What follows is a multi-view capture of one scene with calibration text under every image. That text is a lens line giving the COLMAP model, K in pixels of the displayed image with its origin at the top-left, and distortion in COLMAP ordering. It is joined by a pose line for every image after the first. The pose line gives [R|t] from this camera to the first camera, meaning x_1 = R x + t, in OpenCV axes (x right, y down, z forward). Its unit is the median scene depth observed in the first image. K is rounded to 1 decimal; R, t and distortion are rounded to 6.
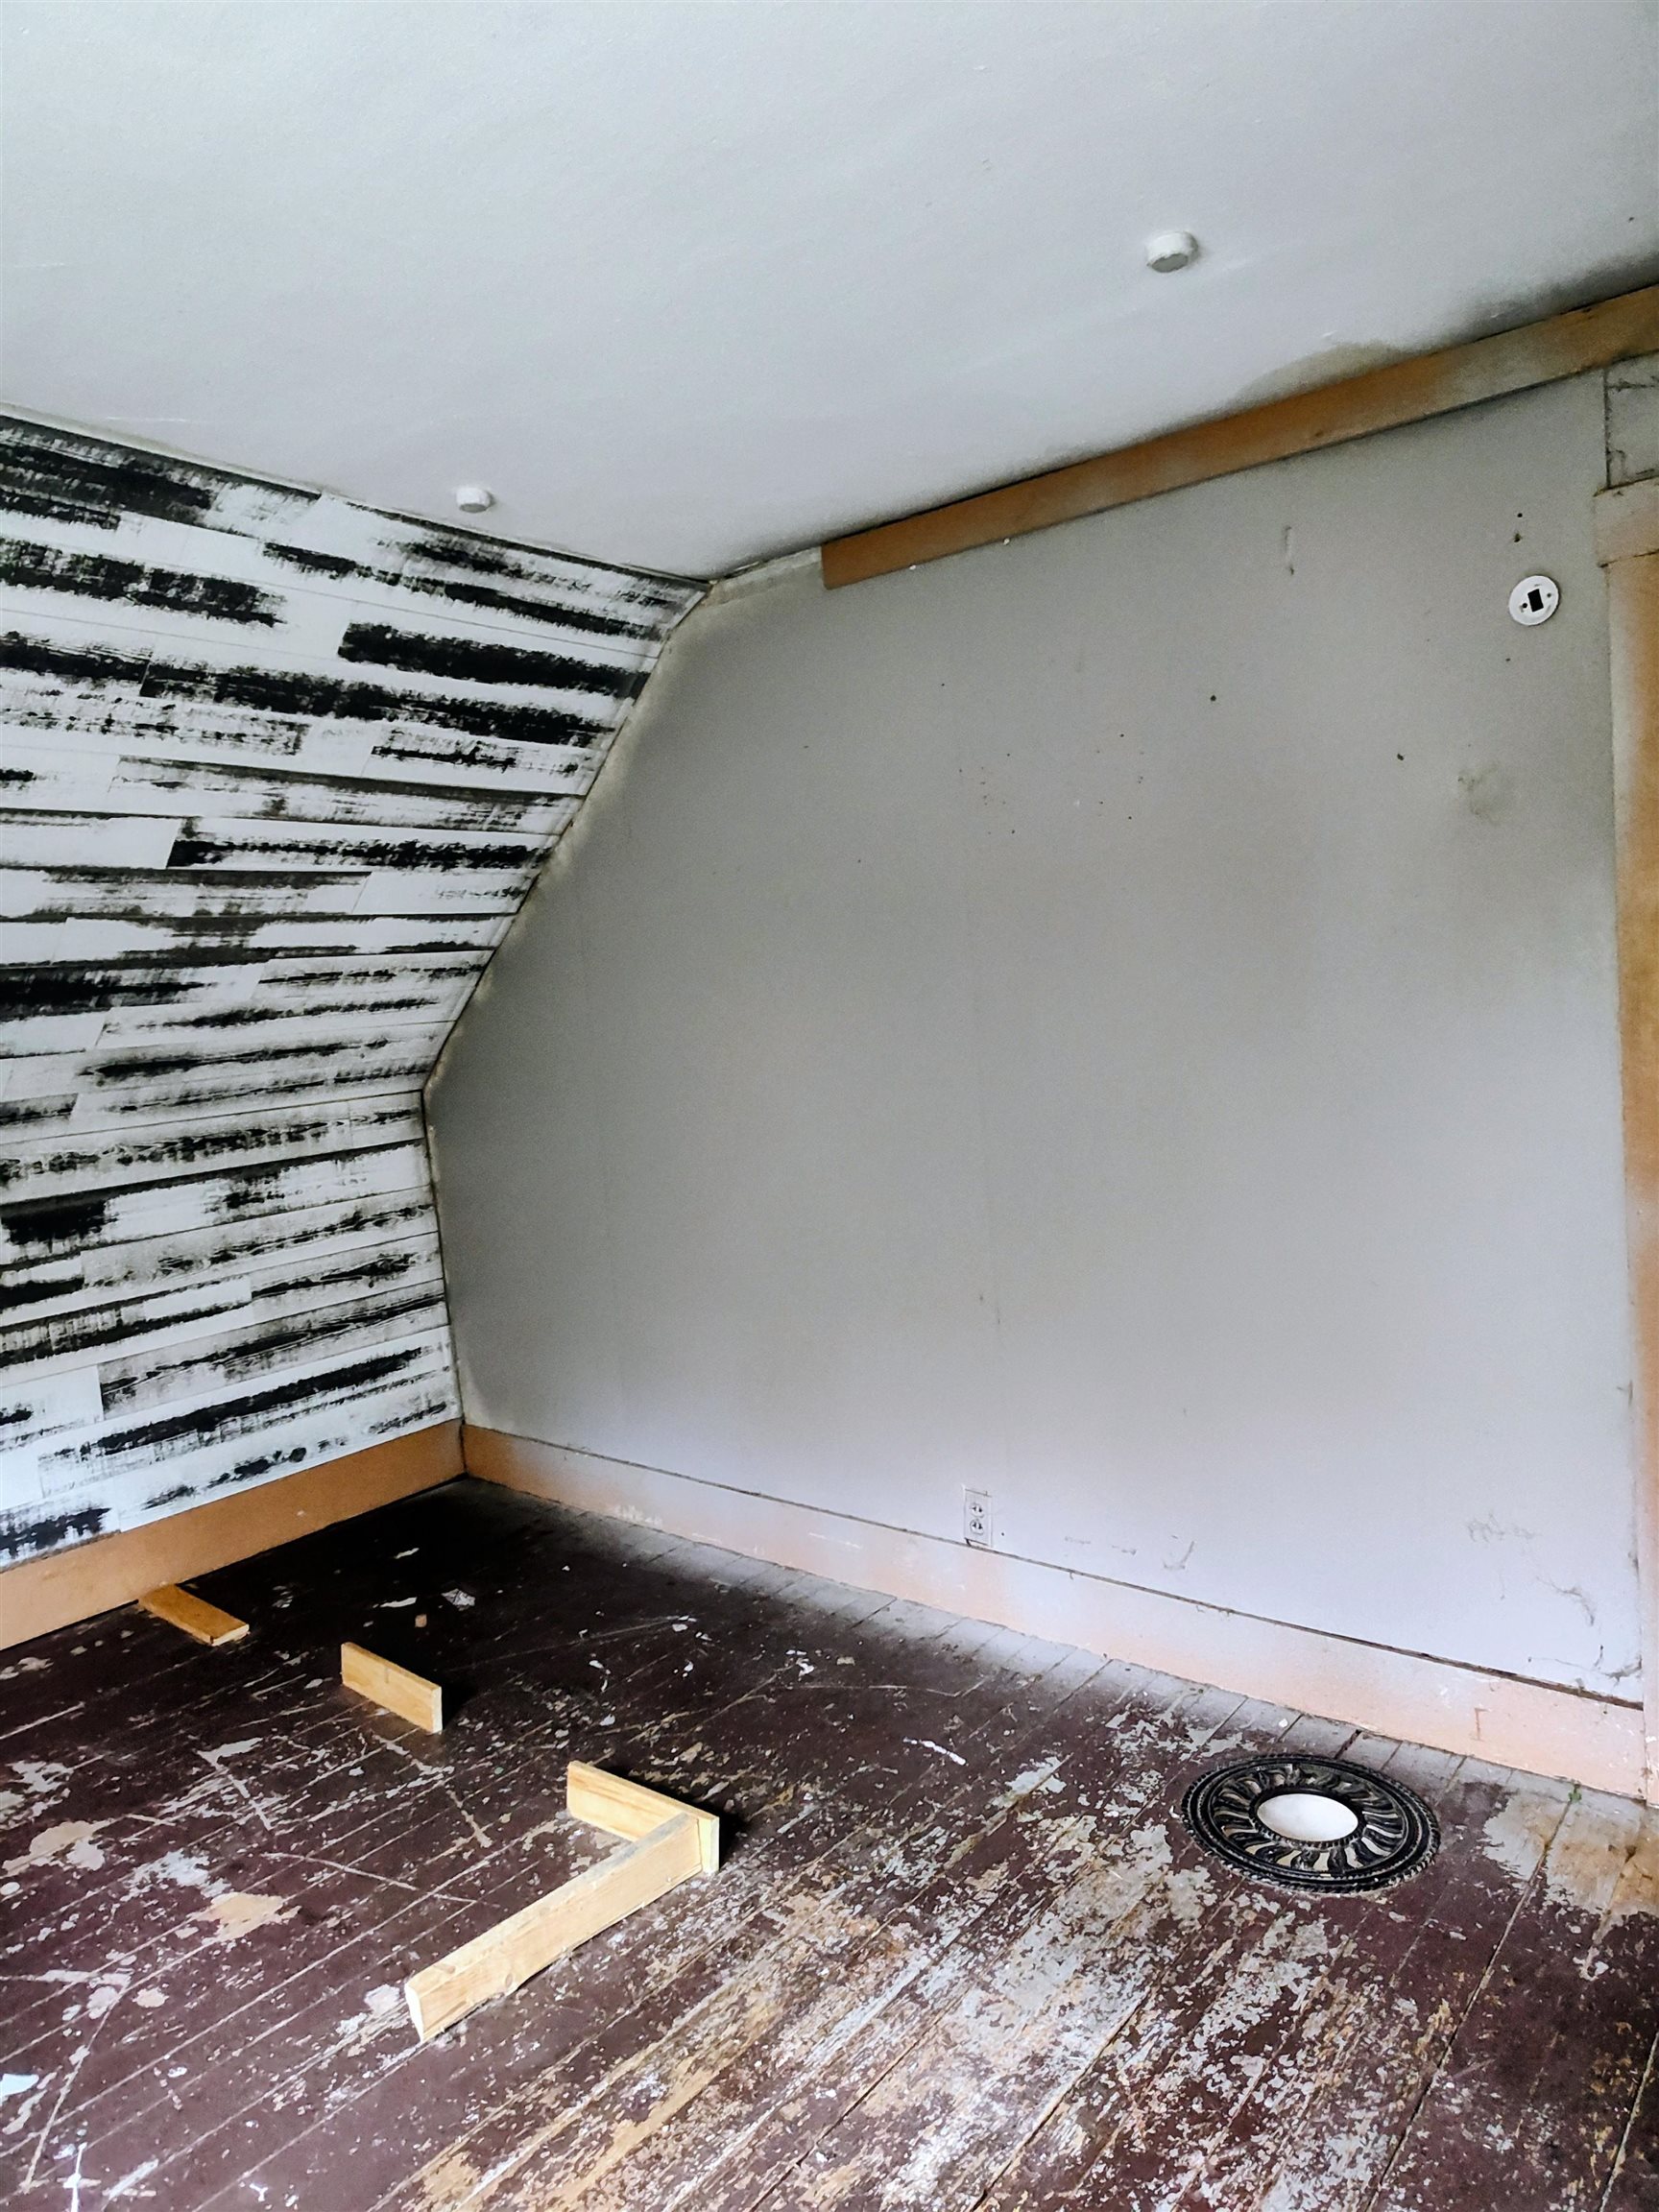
lens RADIAL K [[1511.4, 0, 842.8], [0, 1511.4, 1117.4], [0, 0, 1]] dist [0.011587, -0.003984]
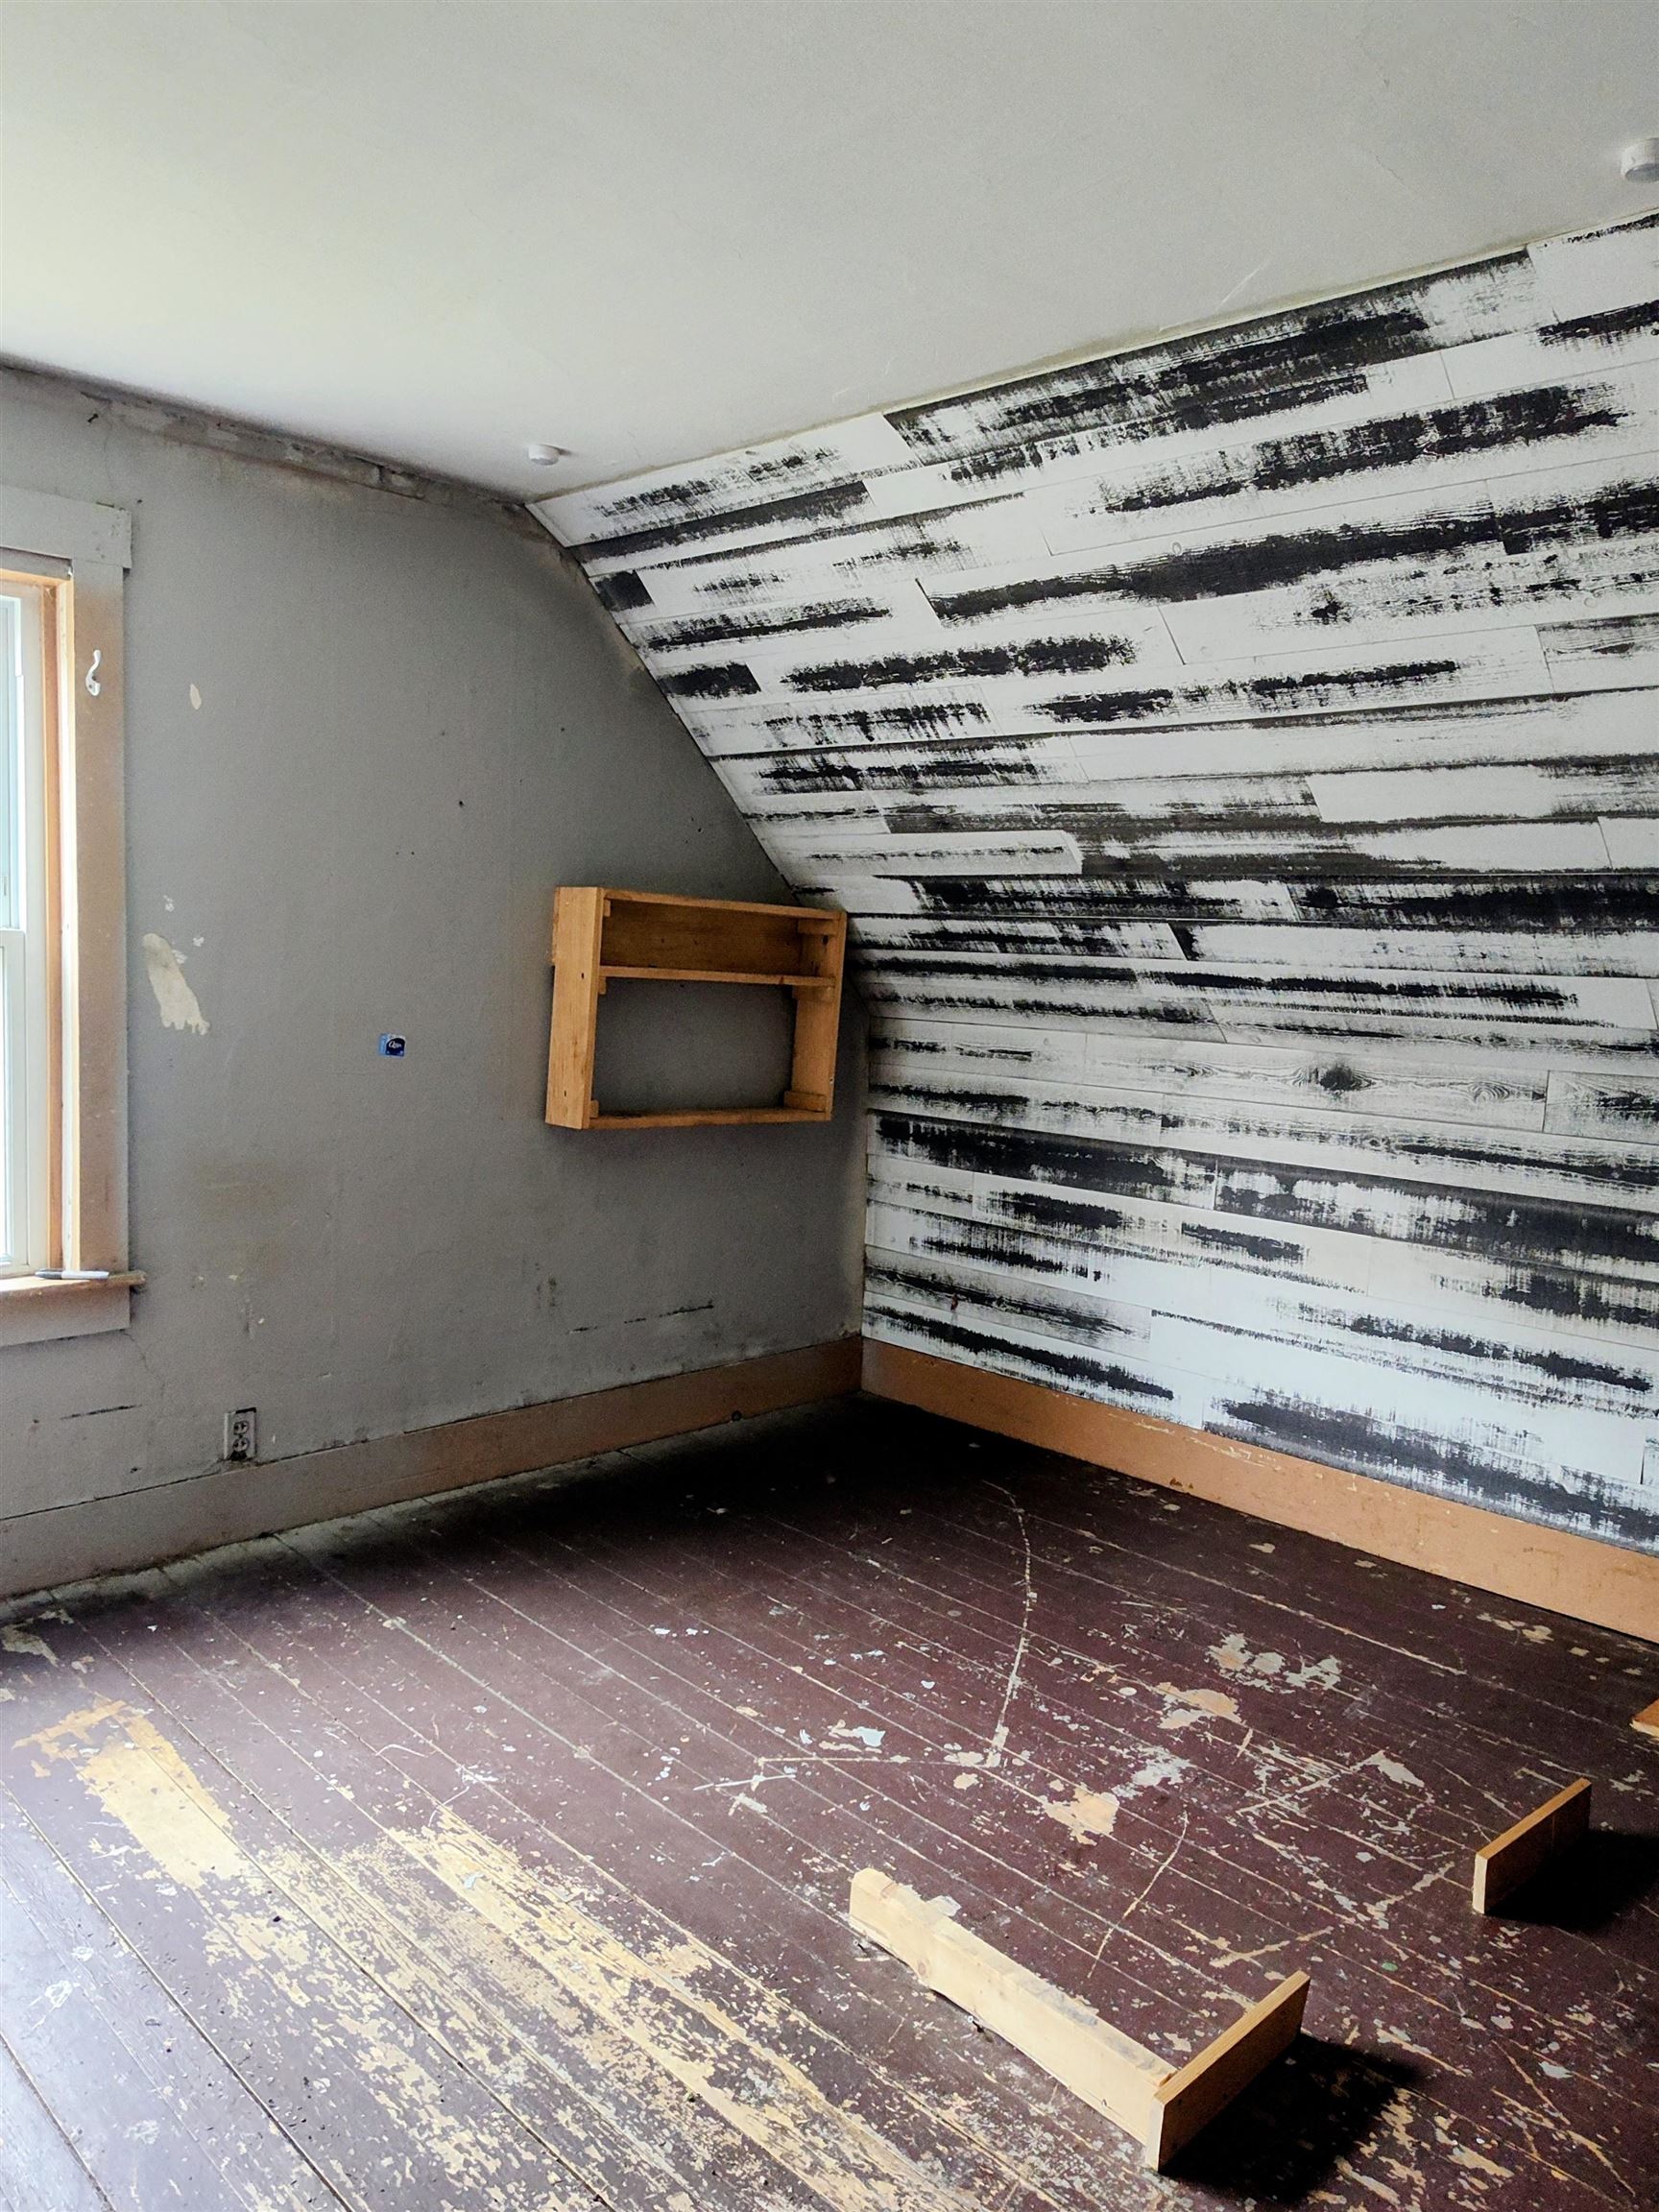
lens RADIAL K [[1659.7, 0, 829.5], [0, 1659.7, 1106.0], [0, 0, 1]] dist [0.012049, -0.004567]
pose [[-0.135625, 0.161560, -0.977499, 0.576843], [-0.118794, 0.976846, 0.177934, -0.101618], [0.983613, 0.140253, -0.113292, 0.811680]]
